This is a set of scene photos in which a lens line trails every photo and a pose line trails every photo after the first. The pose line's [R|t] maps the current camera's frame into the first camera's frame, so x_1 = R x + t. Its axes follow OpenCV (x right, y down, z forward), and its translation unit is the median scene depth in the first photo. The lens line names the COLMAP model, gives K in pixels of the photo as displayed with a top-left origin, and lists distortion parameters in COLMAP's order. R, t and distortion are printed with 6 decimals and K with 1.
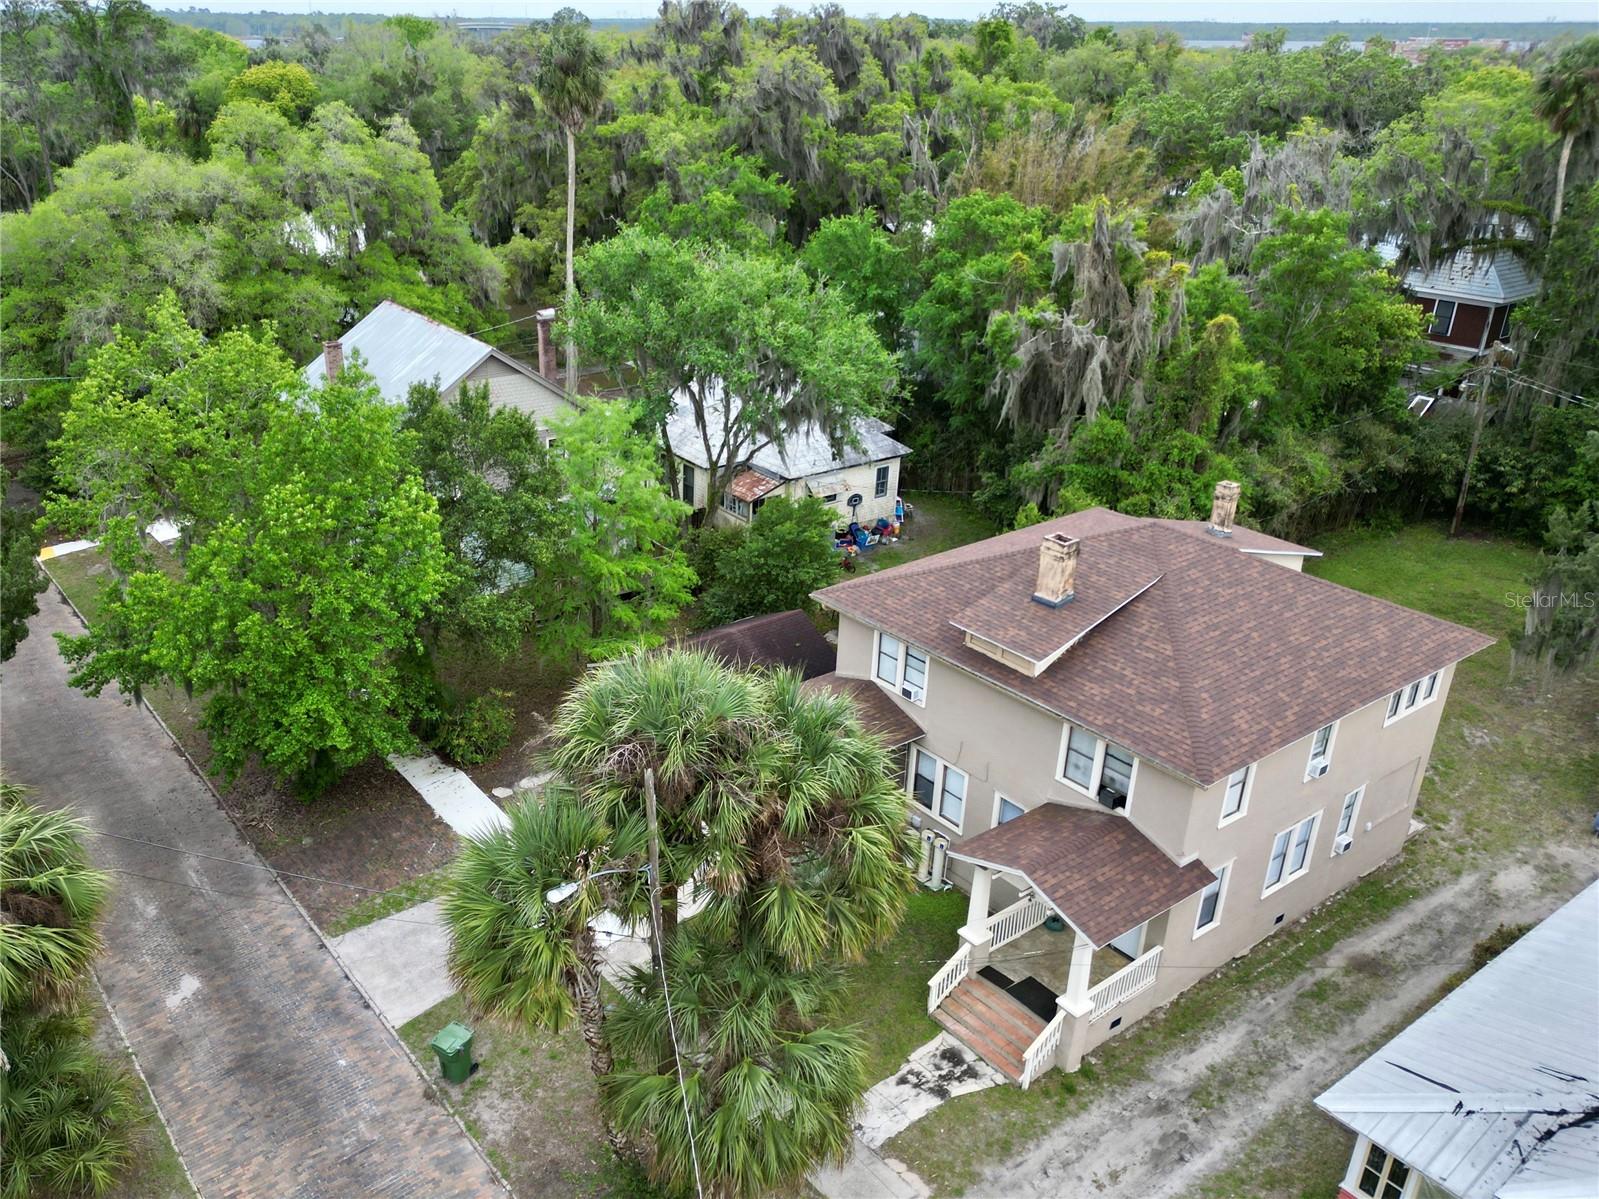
lens RADIAL K [[1293.6, 0, 680.0], [0, 1293.6, 625.4], [0, 0, 1]] dist [0.060156, -0.038176]
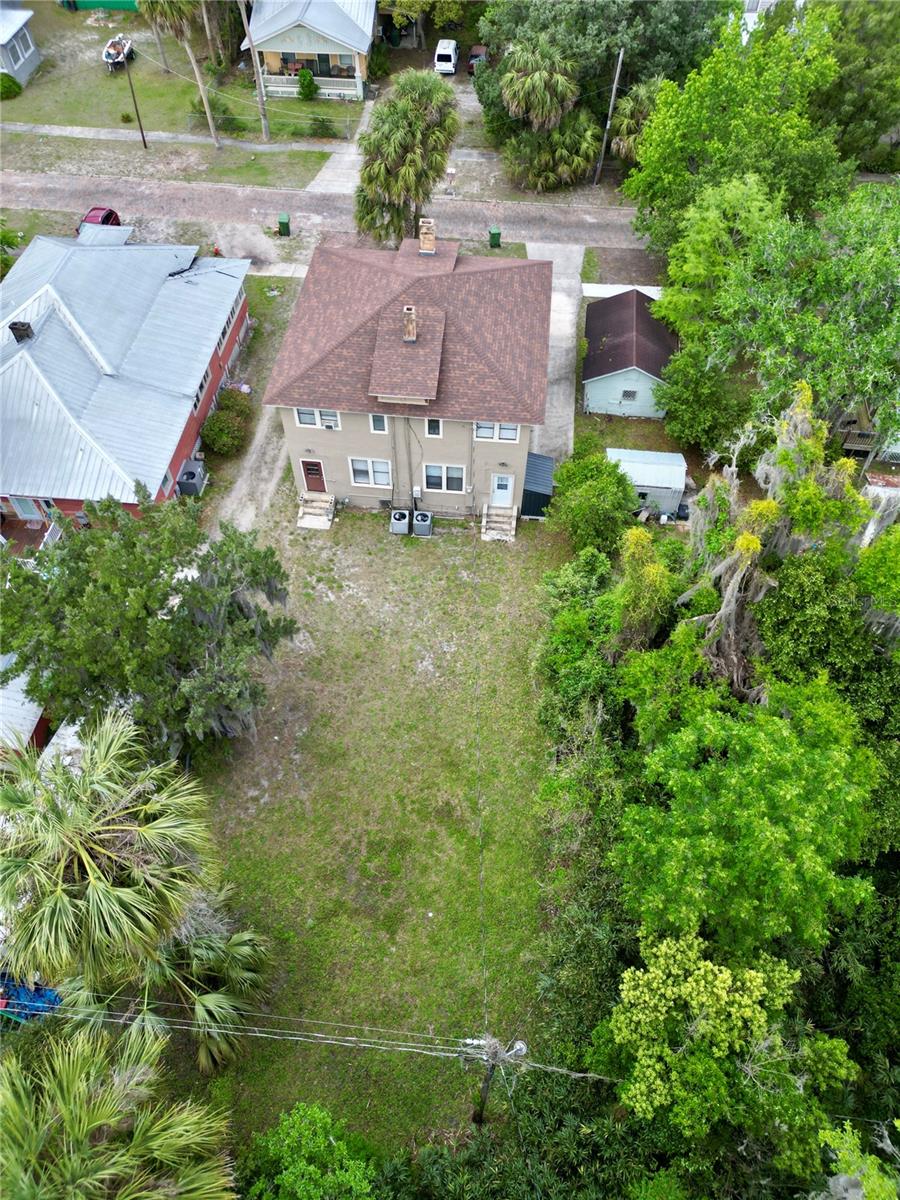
lens RADIAL K [[841.2, 0, 451.5], [0, 841.2, 601.7], [0, 0, 1]] dist [0.070626, -0.061417]
pose [[-0.664132, 0.594064, -0.453890, 1.192955], [-0.324121, 0.318304, 0.890858, -1.040389], [0.673702, 0.738763, -0.018847, 1.478991]]
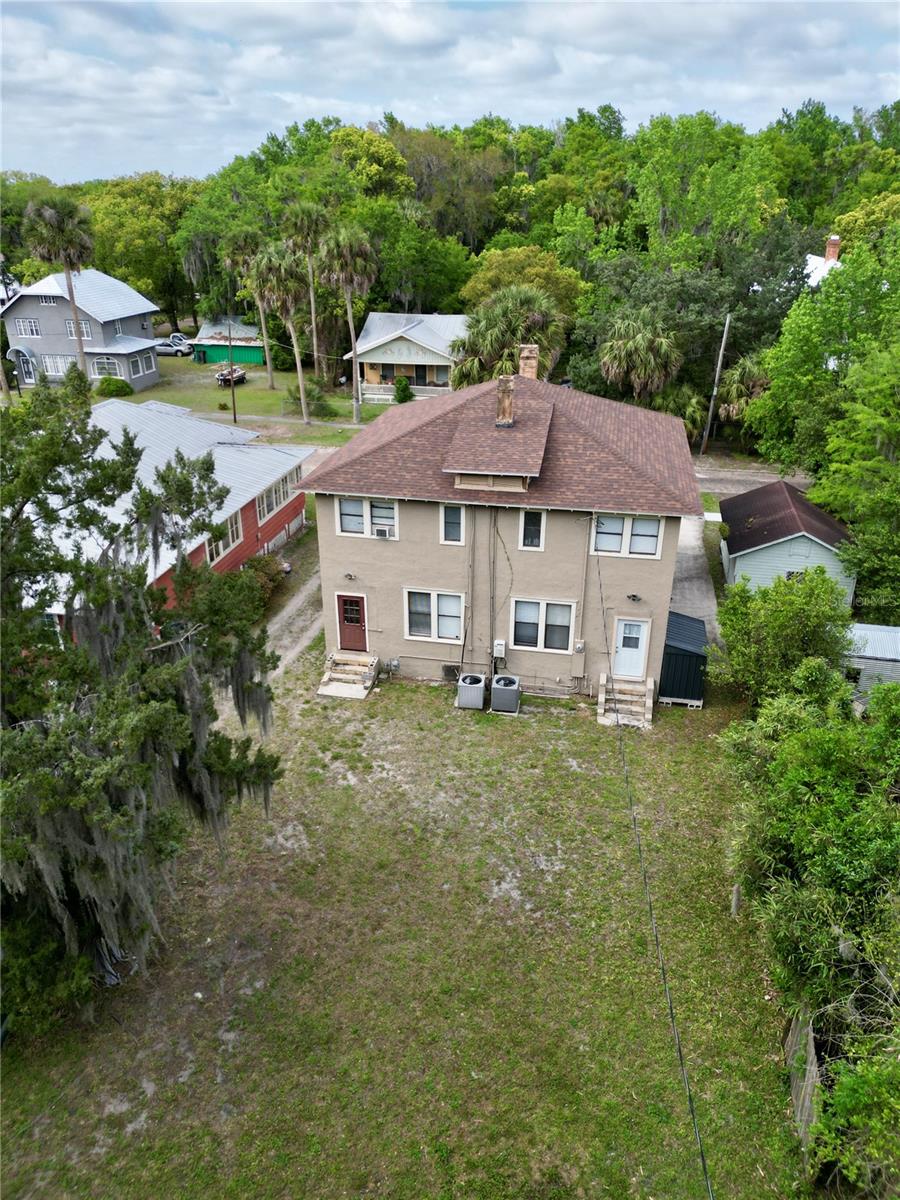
lens RADIAL K [[841.2, 0, 451.3], [0, 841.2, 600.5], [0, 0, 1]] dist [0.070626, -0.061417]
pose [[-0.731135, 0.276691, -0.623606, 1.101549], [-0.297529, 0.693245, 0.656421, -0.504964], [0.613937, 0.665473, -0.424532, 1.598749]]
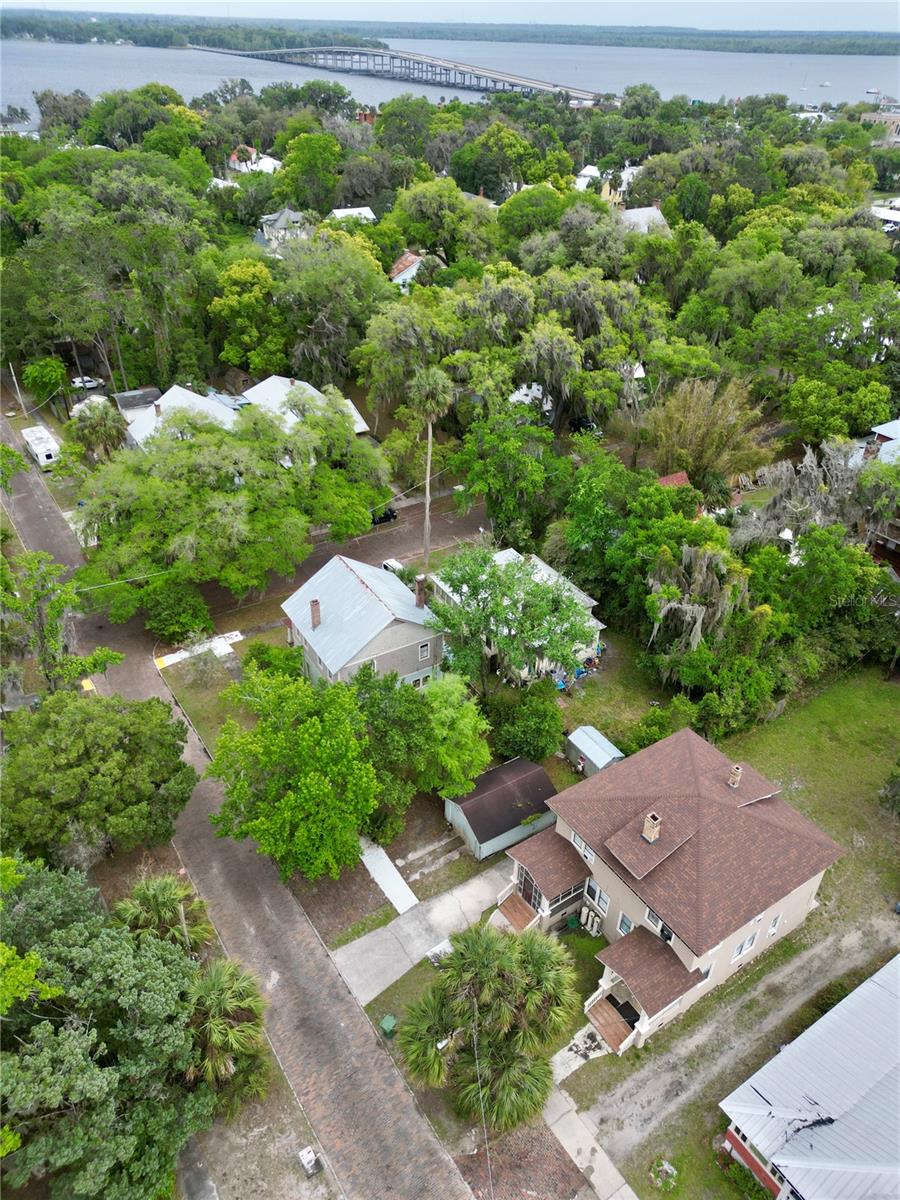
lens RADIAL K [[841.2, 0, 451.0], [0, 841.2, 600.1], [0, 0, 1]] dist [0.070626, -0.061417]
pose [[0.999177, 0.032958, -0.023652, -0.041109], [-0.028725, 0.986512, 0.161151, -0.679260], [0.028644, -0.160339, 0.986646, -0.424529]]
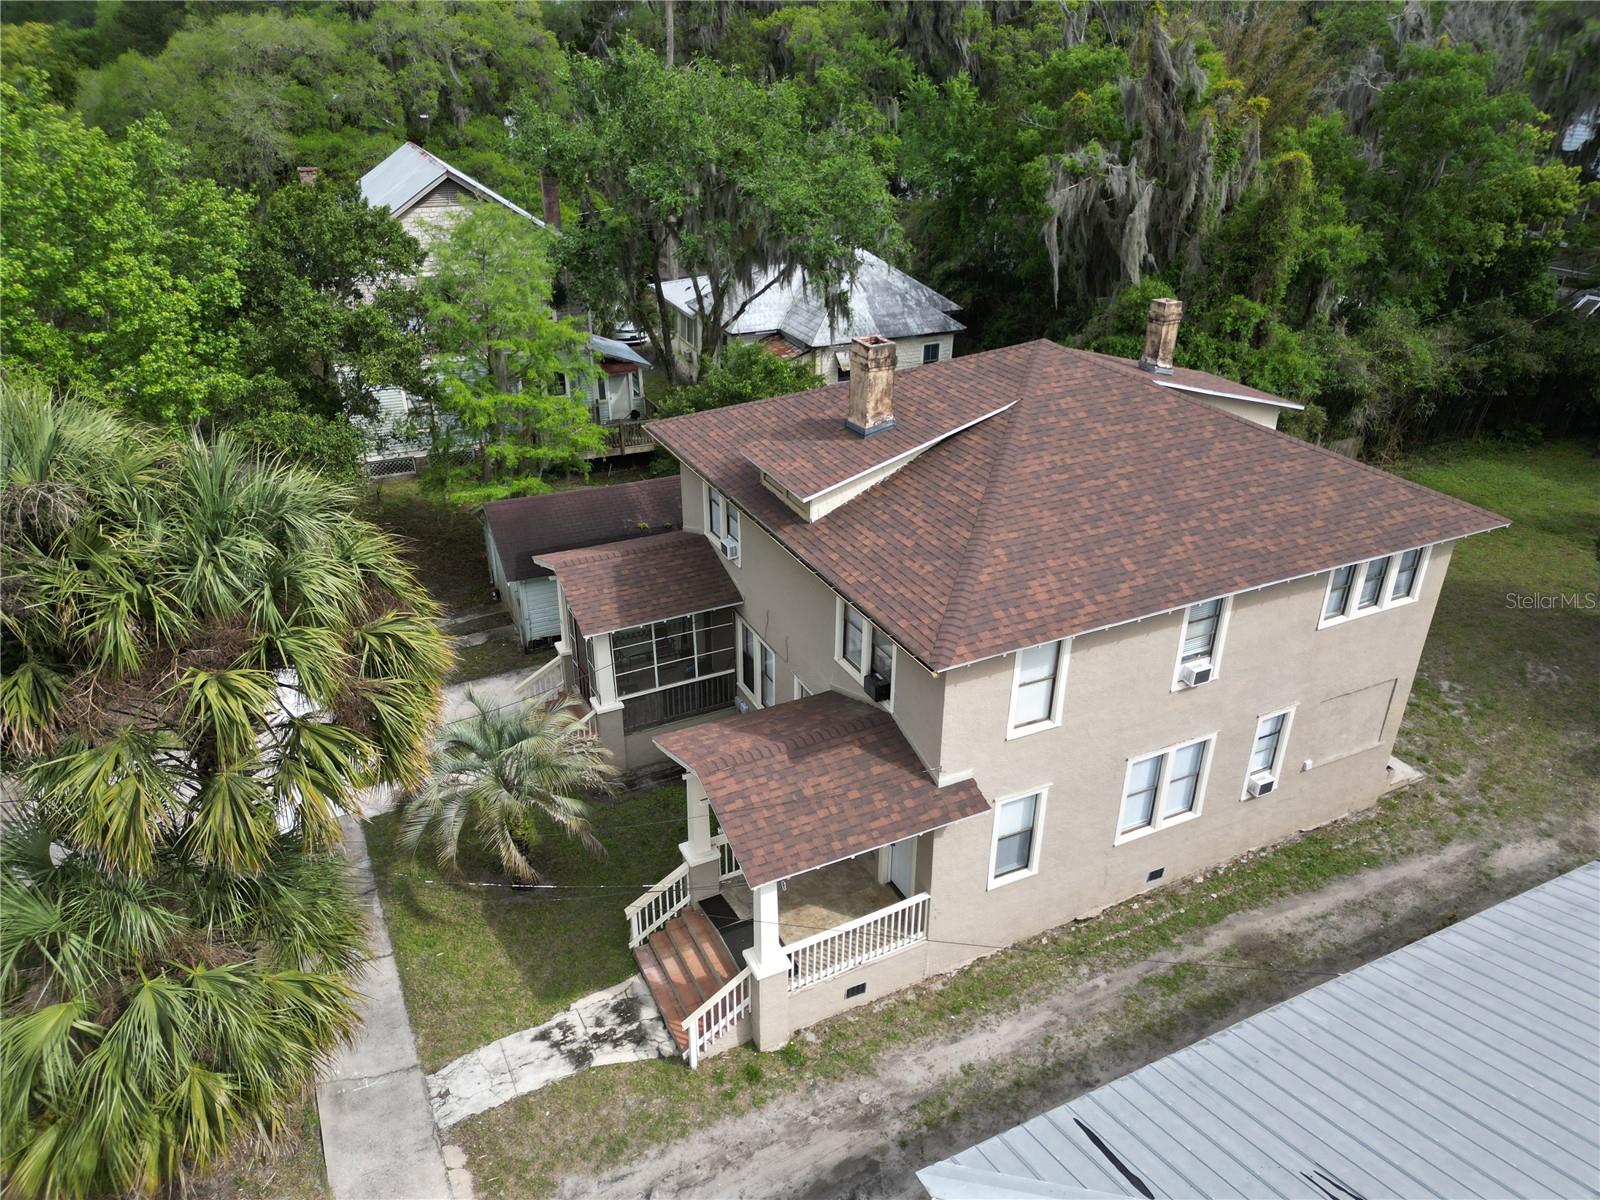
lens RADIAL K [[1121.6, 0, 801.1], [0, 1121.6, 603.5], [0, 0, 1]] dist [0.070626, -0.061417]
pose [[0.986498, 0.073354, -0.146428, 0.360568], [-0.067557, 0.996737, 0.044181, 0.057648], [0.149191, -0.033692, 0.988234, 0.354057]]
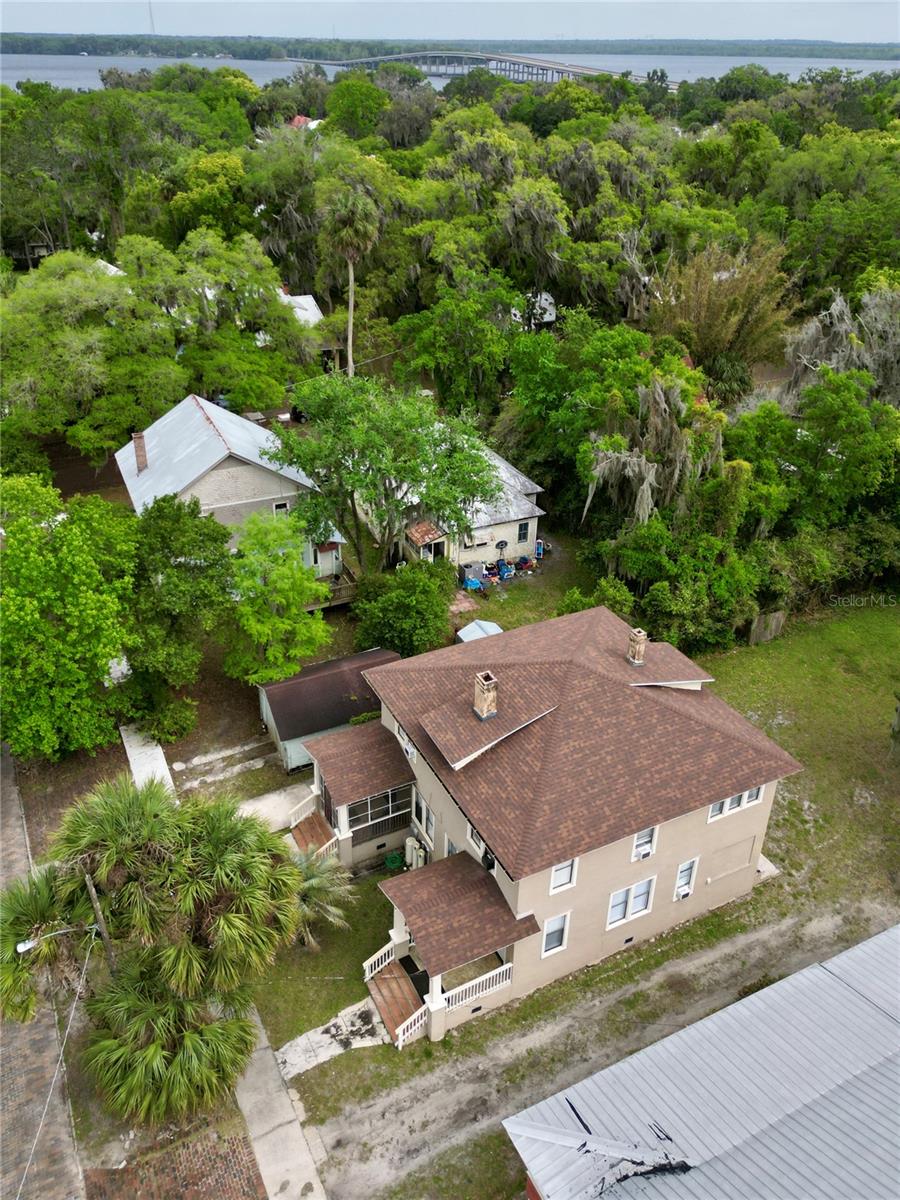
lens RADIAL K [[939.1, 0, 420.9], [0, 939.1, 536.7], [0, 0, 1]] dist [0.070843, -0.062420]
pose [[0.985374, 0.081253, -0.149790, 0.370527], [-0.074134, 0.995864, 0.052519, -0.282833], [0.153438, -0.040646, 0.987322, -0.078852]]
